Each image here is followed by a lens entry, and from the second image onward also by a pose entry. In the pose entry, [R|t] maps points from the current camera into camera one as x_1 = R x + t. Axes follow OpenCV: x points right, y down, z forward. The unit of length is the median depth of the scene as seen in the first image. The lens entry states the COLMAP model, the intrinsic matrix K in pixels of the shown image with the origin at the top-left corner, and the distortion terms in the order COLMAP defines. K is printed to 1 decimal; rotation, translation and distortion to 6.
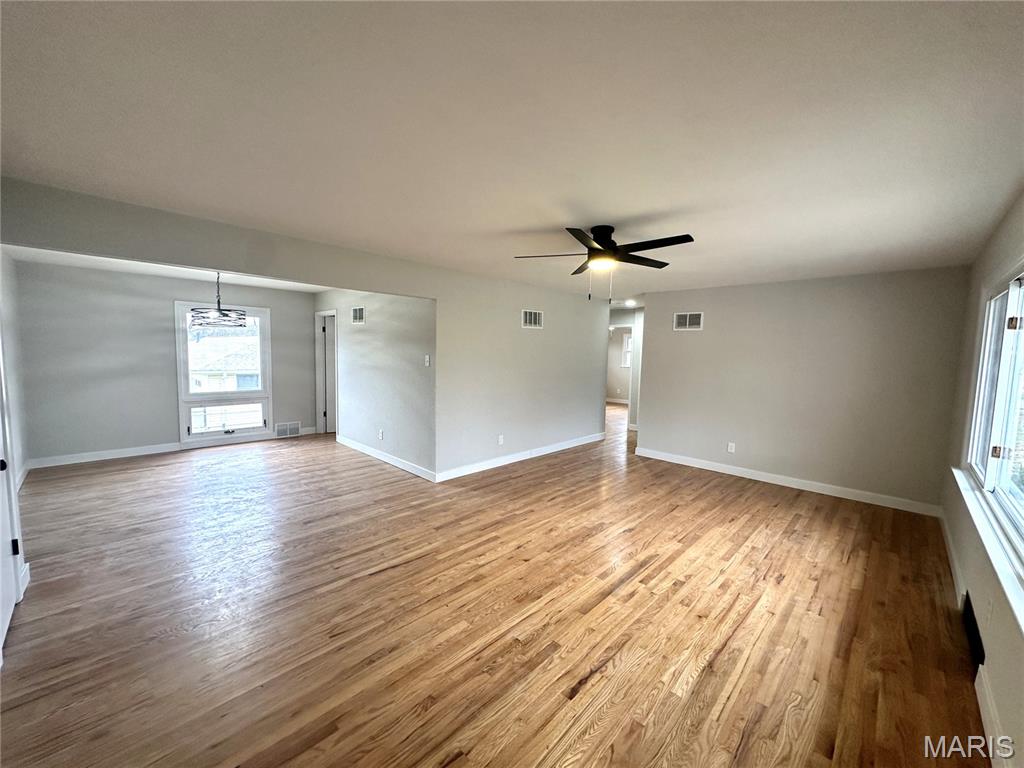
lens RADIAL K [[407.5, 0, 498.1], [0, 407.5, 384.1], [0, 0, 1]] dist [0.000745, -0.000061]
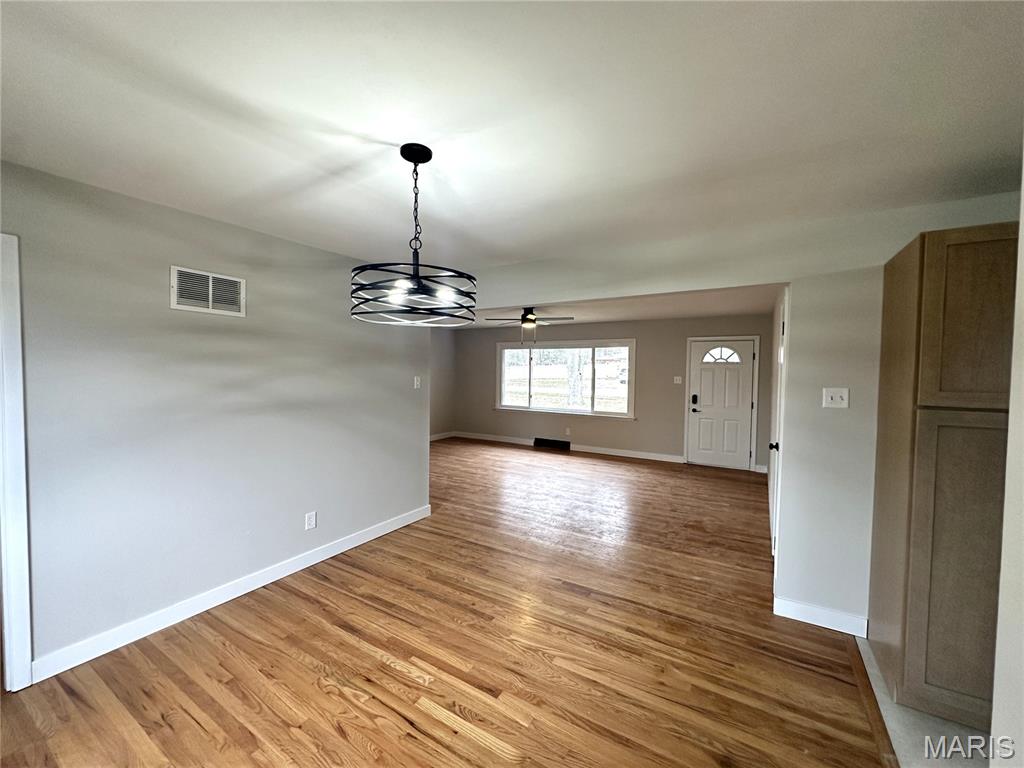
lens RADIAL K [[410.5, 0, 509.9], [0, 410.5, 398.8], [0, 0, 1]] dist [0.000486, 0.000009]
pose [[-0.242094, -0.093966, 0.965692, -1.179374], [0.056174, 0.992272, 0.110635, -0.123261], [-0.968625, 0.081031, -0.234945, 1.120871]]
